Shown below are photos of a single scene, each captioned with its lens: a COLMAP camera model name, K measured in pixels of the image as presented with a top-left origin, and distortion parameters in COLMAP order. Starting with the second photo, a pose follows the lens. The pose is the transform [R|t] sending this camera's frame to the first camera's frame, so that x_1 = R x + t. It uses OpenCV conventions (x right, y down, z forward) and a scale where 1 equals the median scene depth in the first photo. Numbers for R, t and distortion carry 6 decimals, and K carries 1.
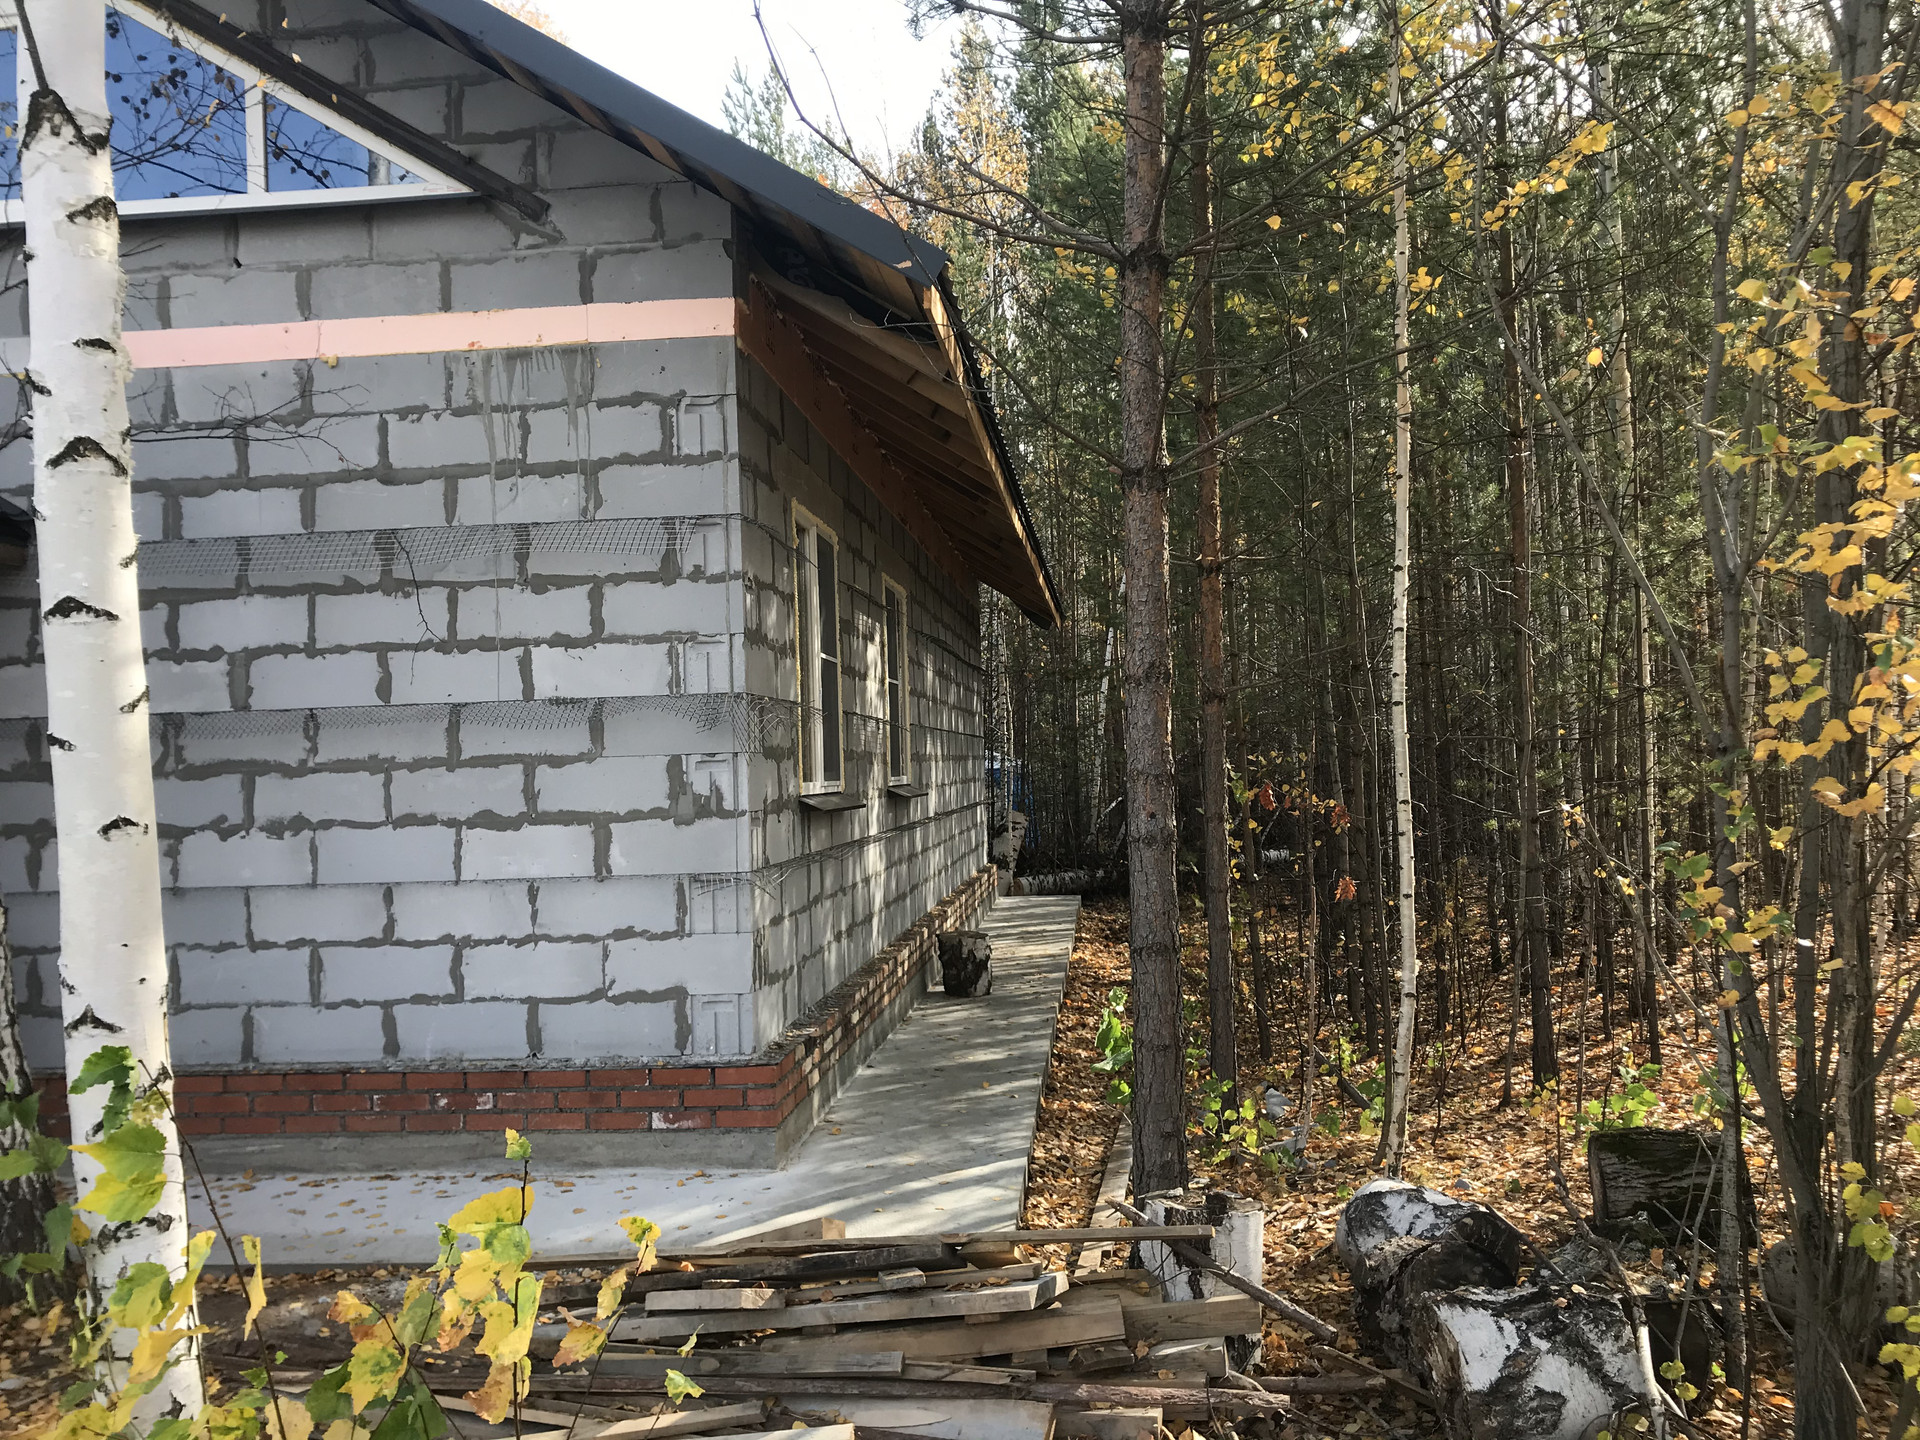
lens RADIAL K [[1552.3, 0, 960.0], [0, 1552.3, 720.0], [0, 0, 1]] dist [0.011872, -0.006767]
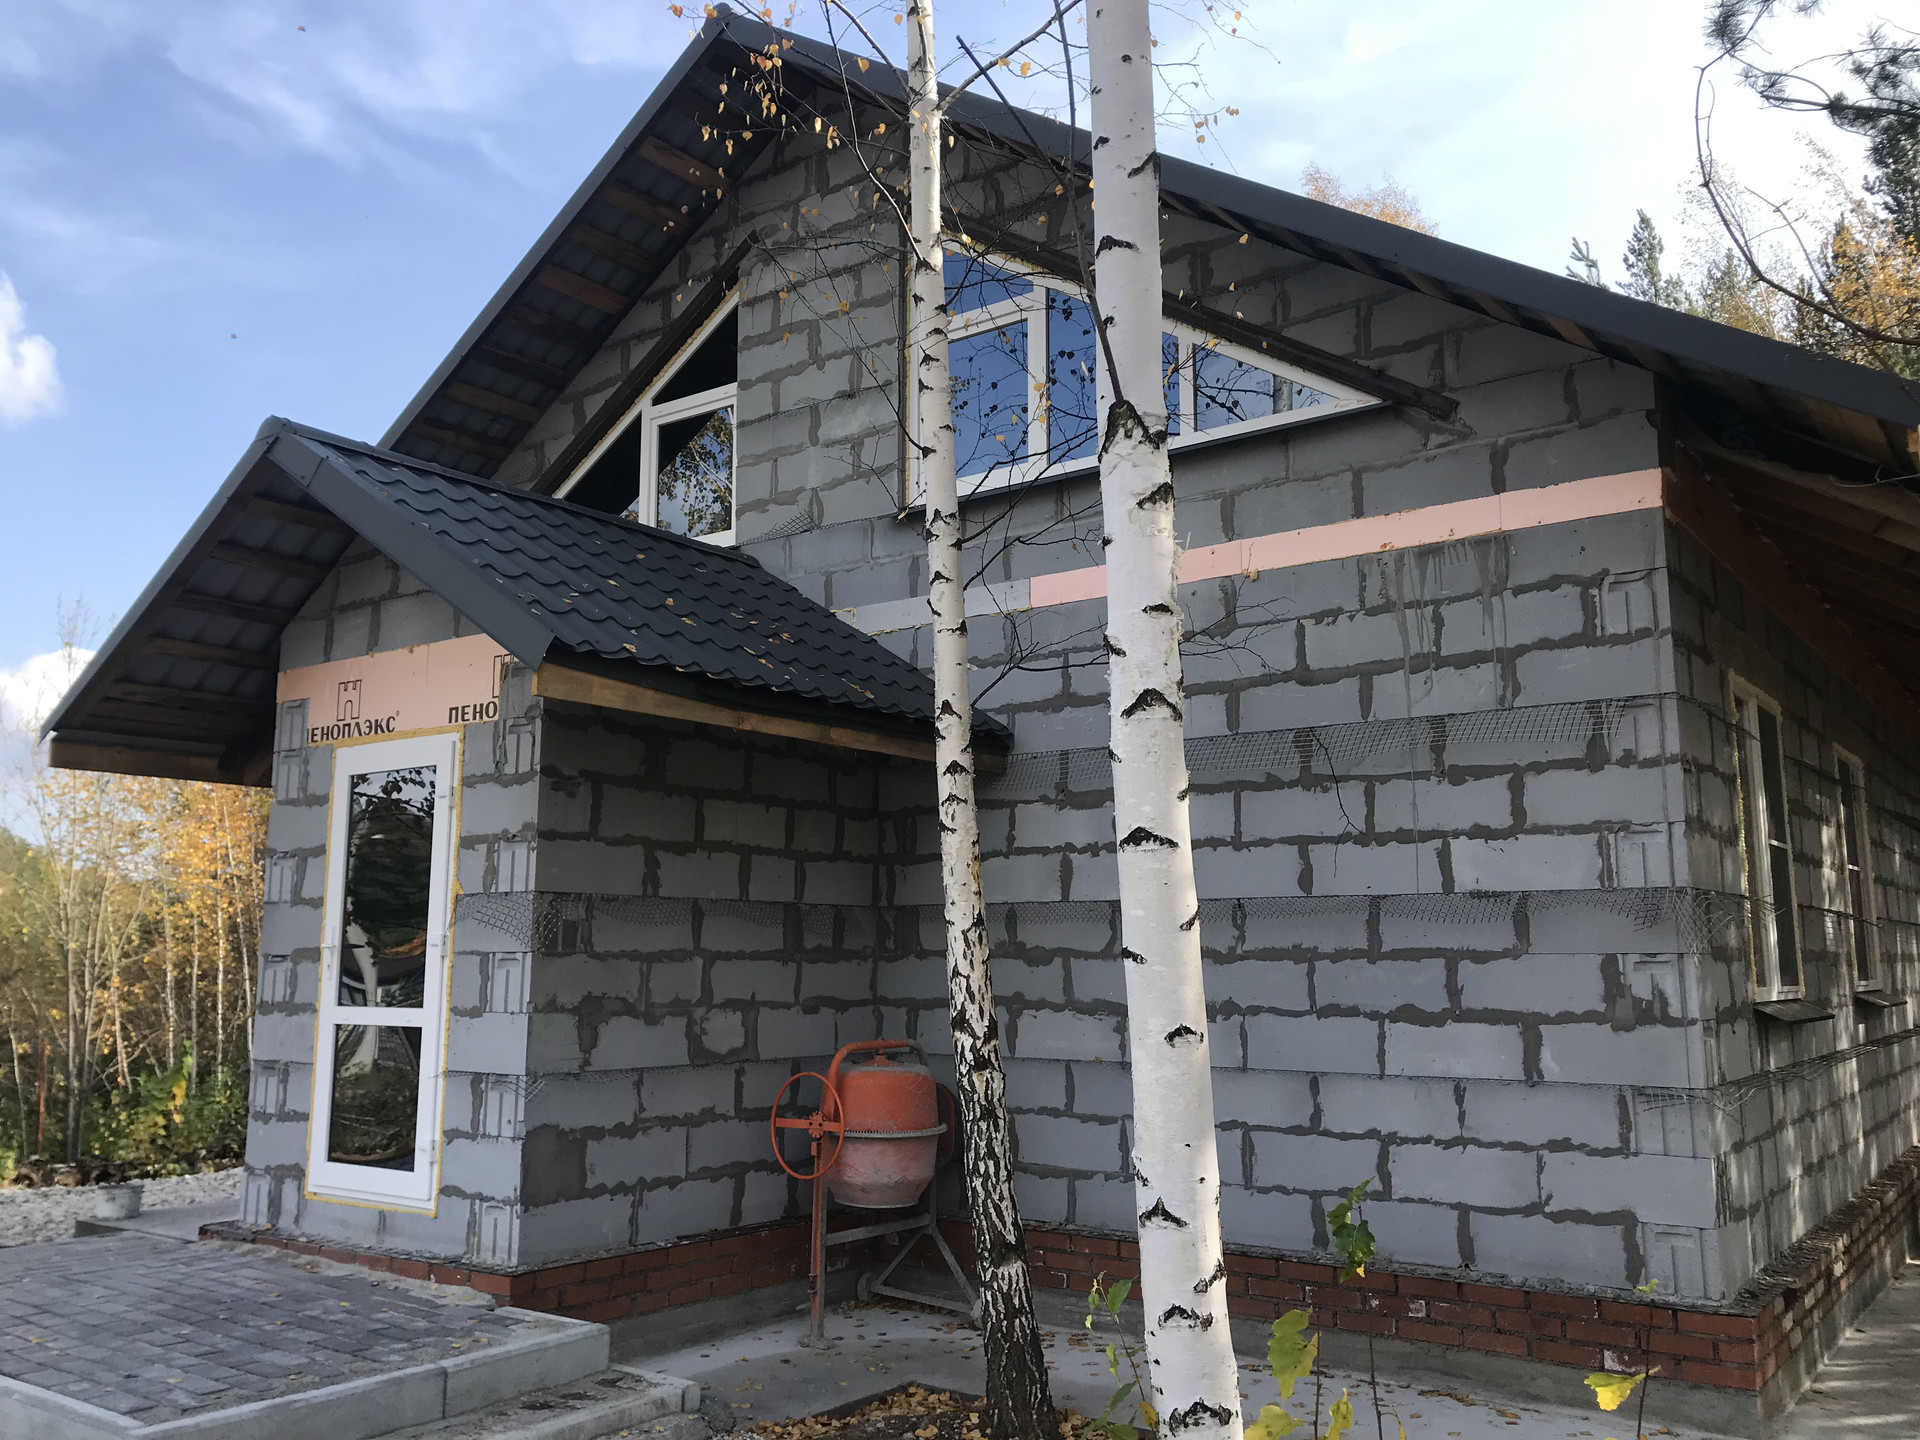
lens RADIAL K [[1554.3, 0, 955.6], [0, 1554.3, 724.5], [0, 0, 1]] dist [0.016474, 0.001367]
pose [[0.849934, -0.048639, -0.524639, -0.019622], [-0.011287, 0.993821, -0.110423, -0.006383], [0.526768, 0.099774, 0.844133, -0.010364]]
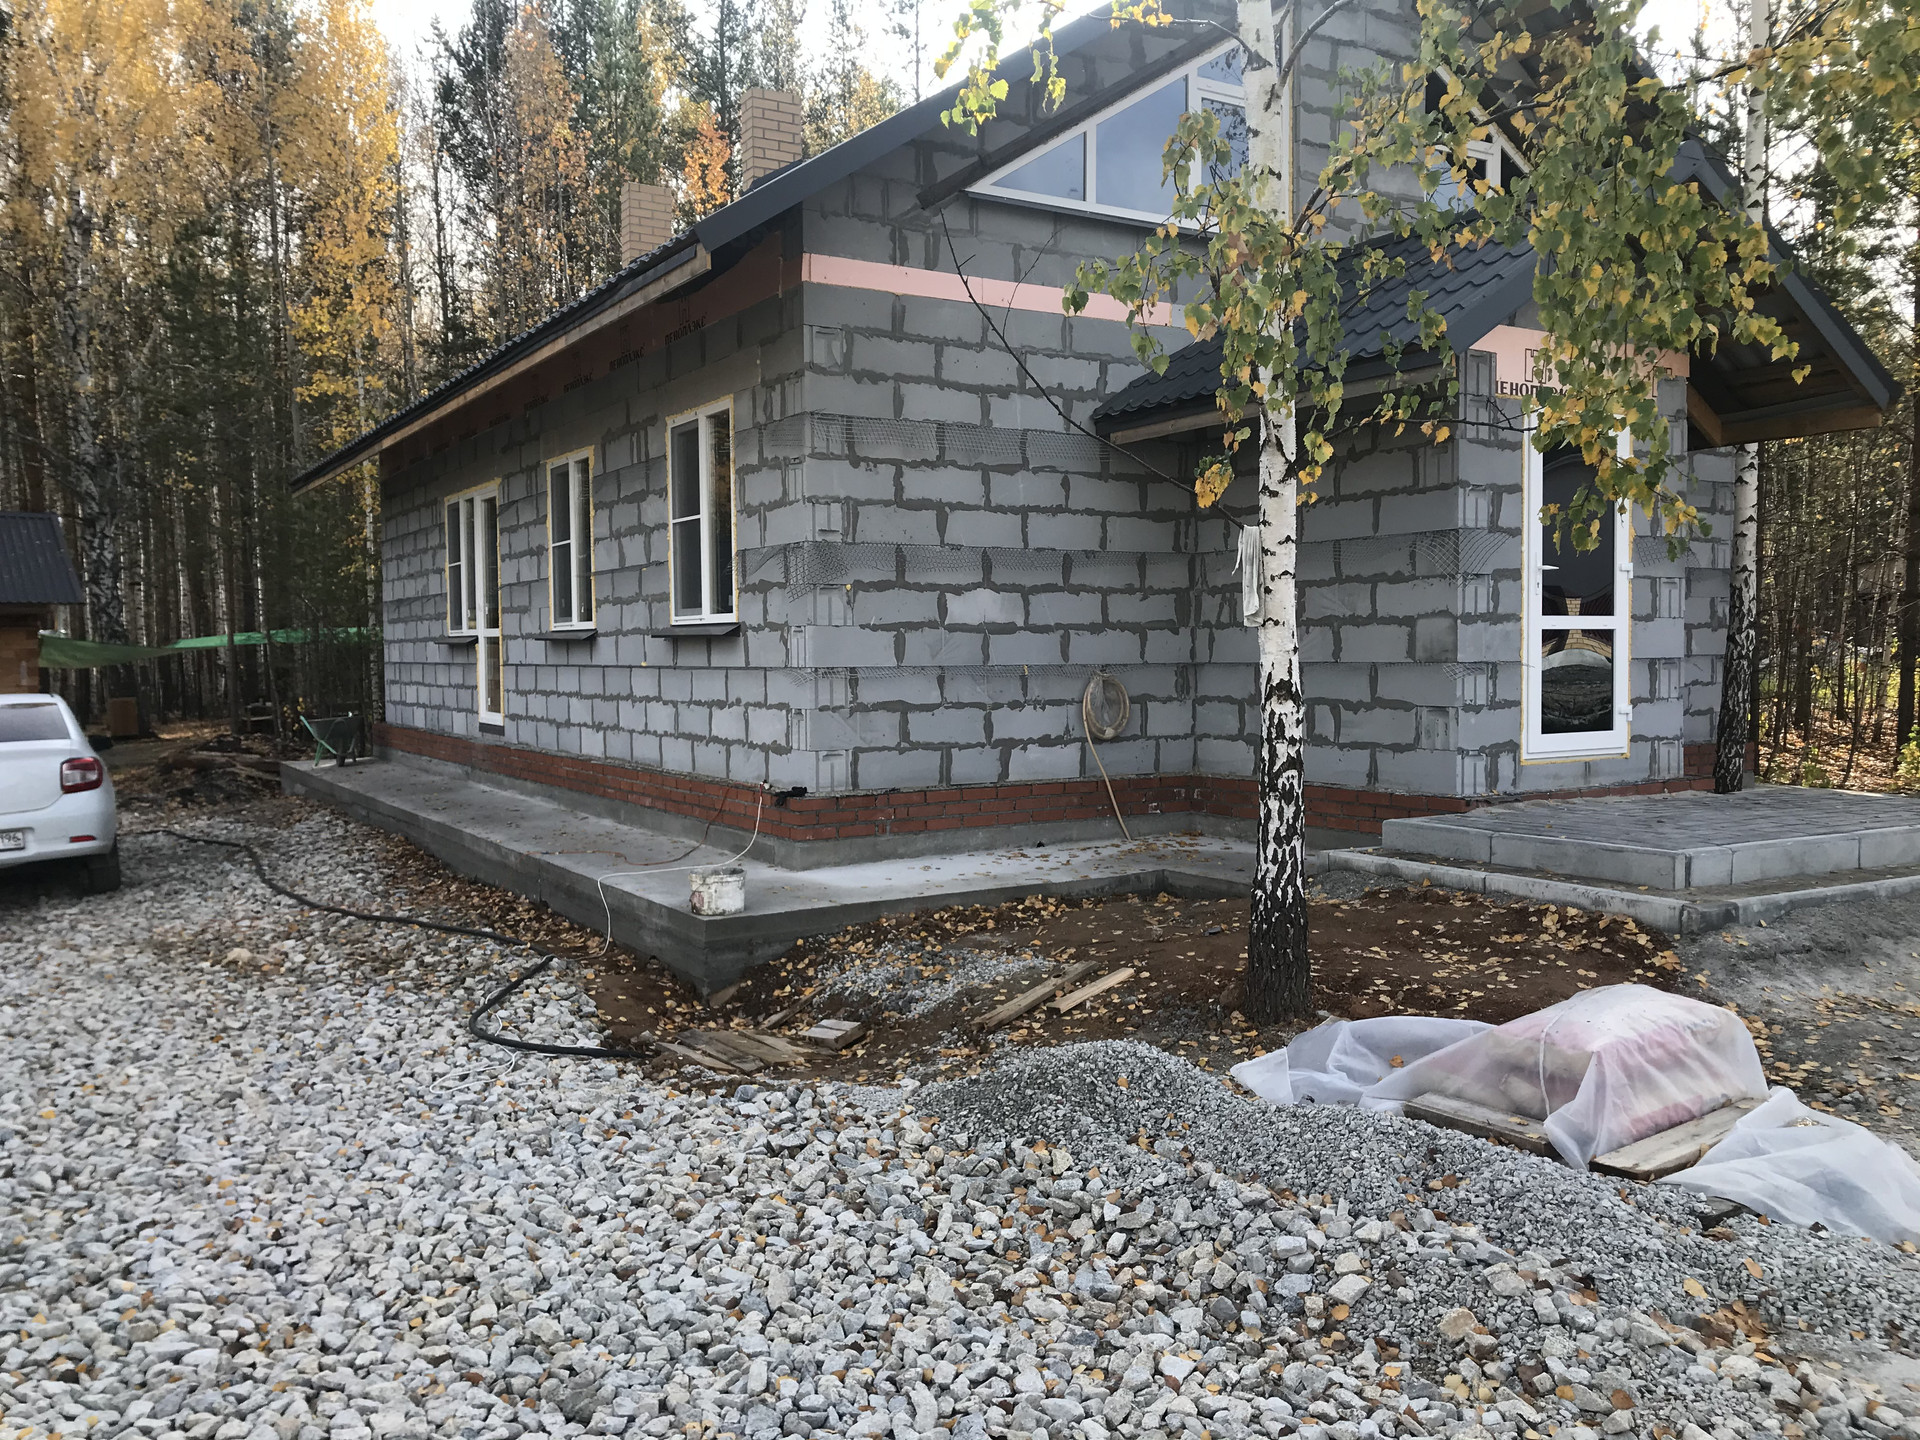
lens RADIAL K [[1552.3, 0, 960.0], [0, 1552.3, 720.0], [0, 0, 1]] dist [0.011872, -0.006767]
pose [[0.816680, -0.001303, 0.577089, -1.065722], [-0.035819, 0.997955, 0.052943, 0.050683], [-0.575978, -0.063908, 0.814963, -0.067668]]
